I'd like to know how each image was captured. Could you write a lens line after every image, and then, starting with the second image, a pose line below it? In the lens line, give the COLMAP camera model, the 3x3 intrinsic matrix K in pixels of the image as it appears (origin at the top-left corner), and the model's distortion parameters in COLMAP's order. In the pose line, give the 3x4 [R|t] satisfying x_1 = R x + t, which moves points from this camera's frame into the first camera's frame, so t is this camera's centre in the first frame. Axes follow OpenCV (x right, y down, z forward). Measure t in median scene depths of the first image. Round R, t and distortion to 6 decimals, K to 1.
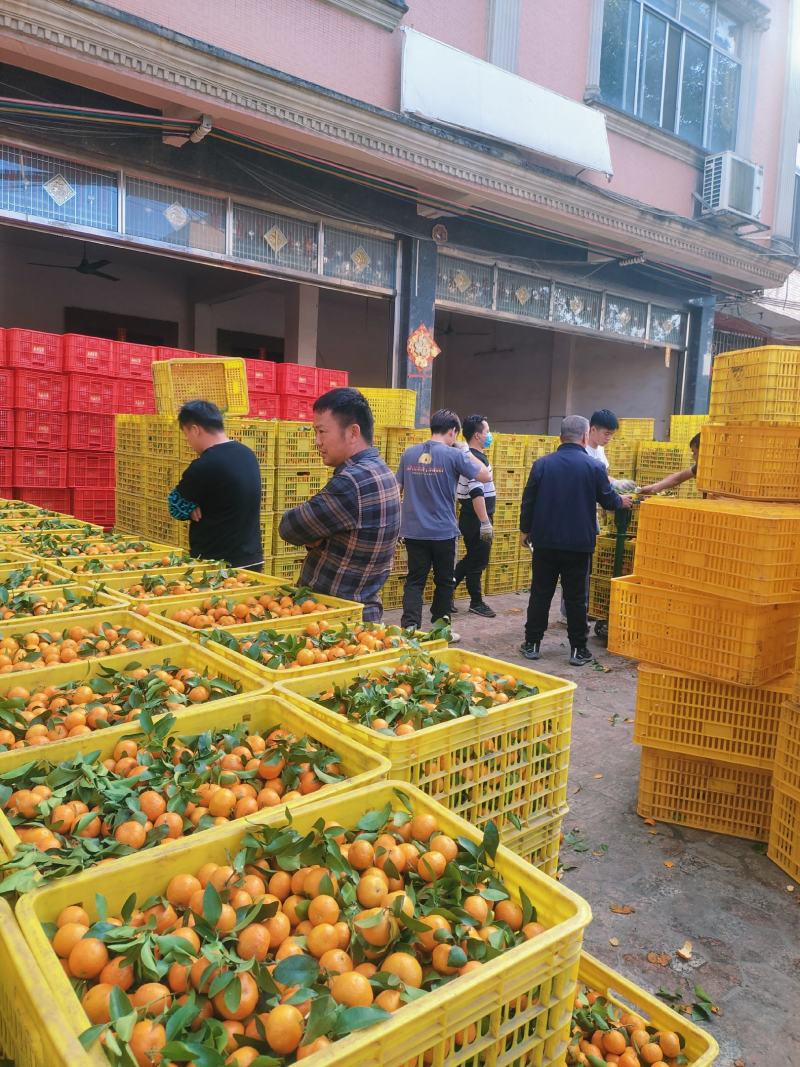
lens RADIAL K [[765.1, 0, 387.1], [0, 765.1, 537.7], [0, 0, 1]] dist [0.063392, -0.093471]
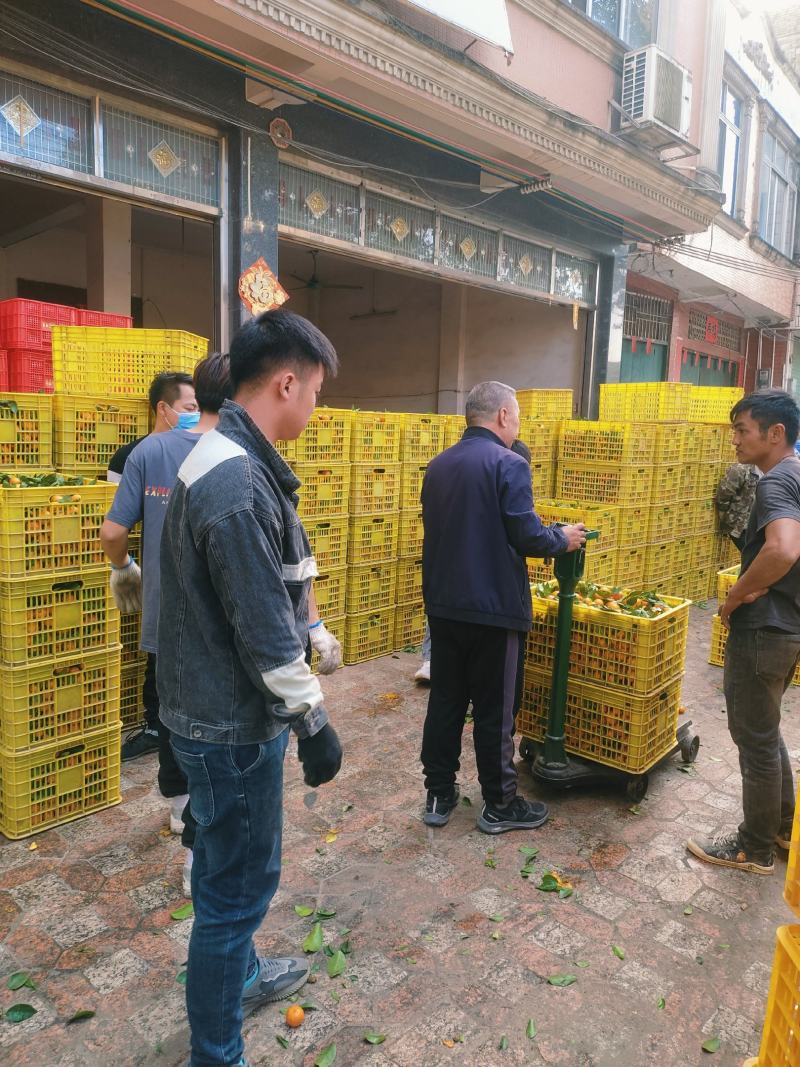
lens RADIAL K [[765.1, 0, 387.1], [0, 765.1, 537.7], [0, 0, 1]] dist [0.063392, -0.093471]
pose [[0.990549, -0.031083, 0.133588, 0.054753], [0.027144, 0.999144, 0.031207, -0.034008], [-0.134443, -0.027286, 0.990546, 0.246874]]
